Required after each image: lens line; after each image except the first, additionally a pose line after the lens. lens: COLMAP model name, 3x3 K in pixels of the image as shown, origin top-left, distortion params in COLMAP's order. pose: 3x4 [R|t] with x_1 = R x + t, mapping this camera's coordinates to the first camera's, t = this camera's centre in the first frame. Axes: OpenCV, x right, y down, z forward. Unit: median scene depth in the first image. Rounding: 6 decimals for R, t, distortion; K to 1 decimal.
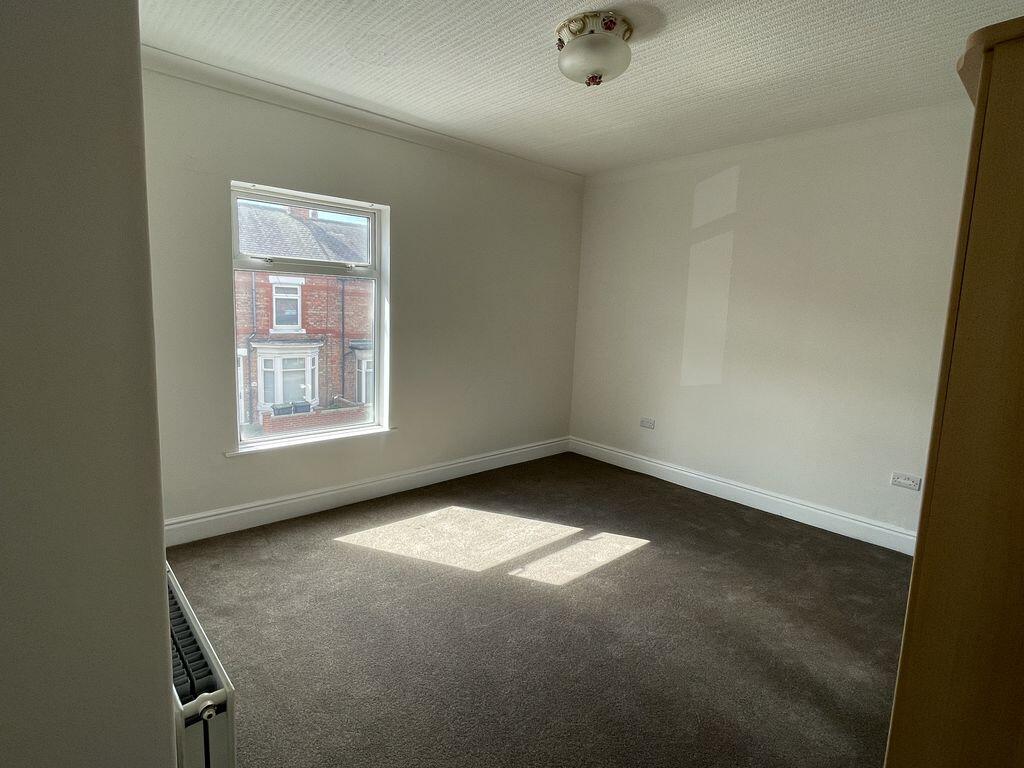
lens RADIAL K [[521.2, 0, 509.9], [0, 521.2, 377.7], [0, 0, 1]] dist [0.006039, 0.000229]
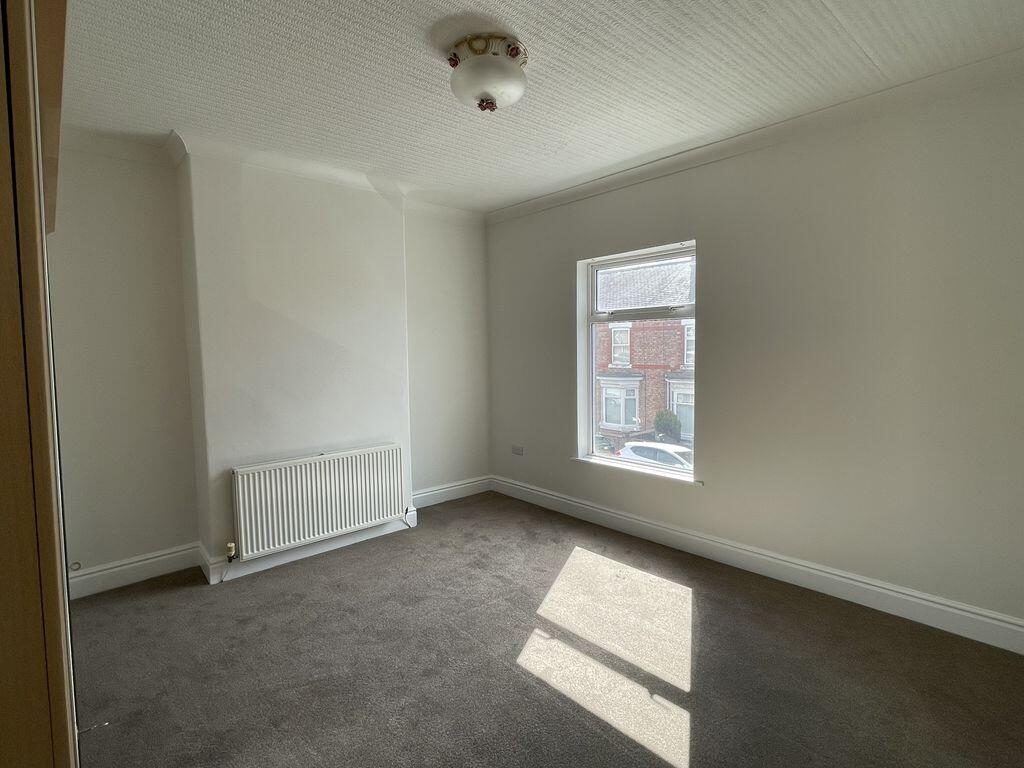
lens RADIAL K [[521.2, 0, 508.0], [0, 521.2, 378.1], [0, 0, 1]] dist [0.006039, 0.000229]
pose [[0.002304, 0.031955, -0.999487, 0.793591], [-0.122965, 0.991913, 0.031429, -0.079509], [0.992408, 0.122830, 0.006214, 0.772048]]
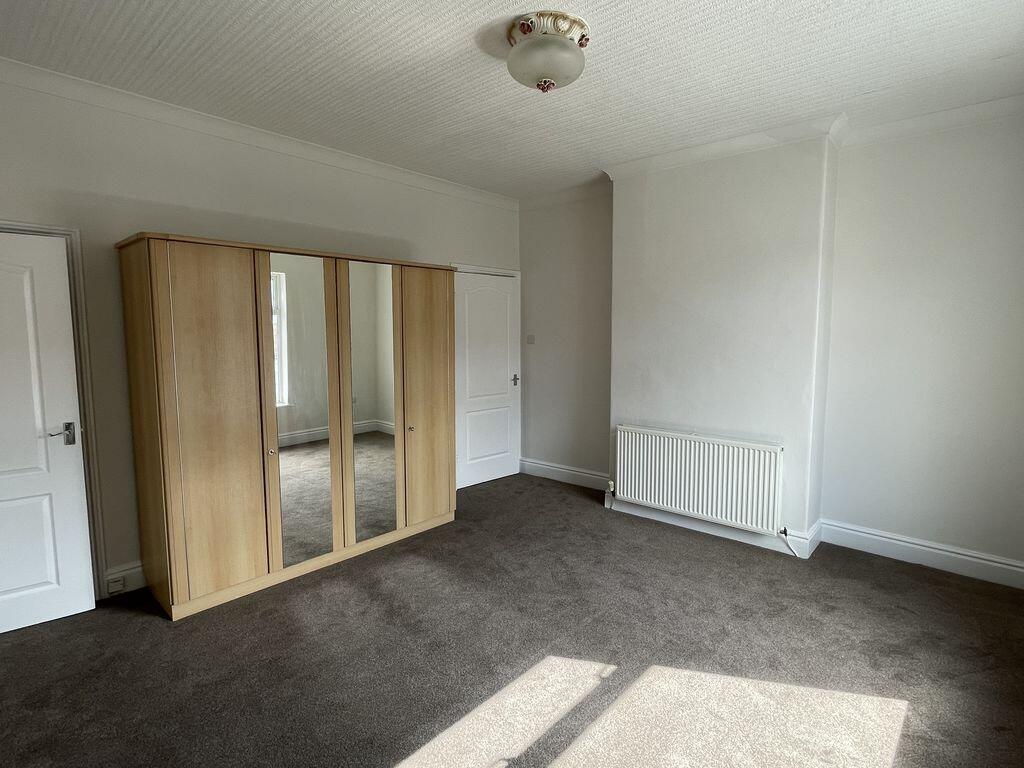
lens RADIAL K [[521.2, 0, 515.5], [0, 521.2, 382.0], [0, 0, 1]] dist [0.006039, 0.000229]
pose [[-0.992313, -0.021824, -0.121814, 0.219525], [-0.049451, 0.972253, 0.228644, -0.187614], [0.113444, 0.232910, -0.965859, 1.429395]]
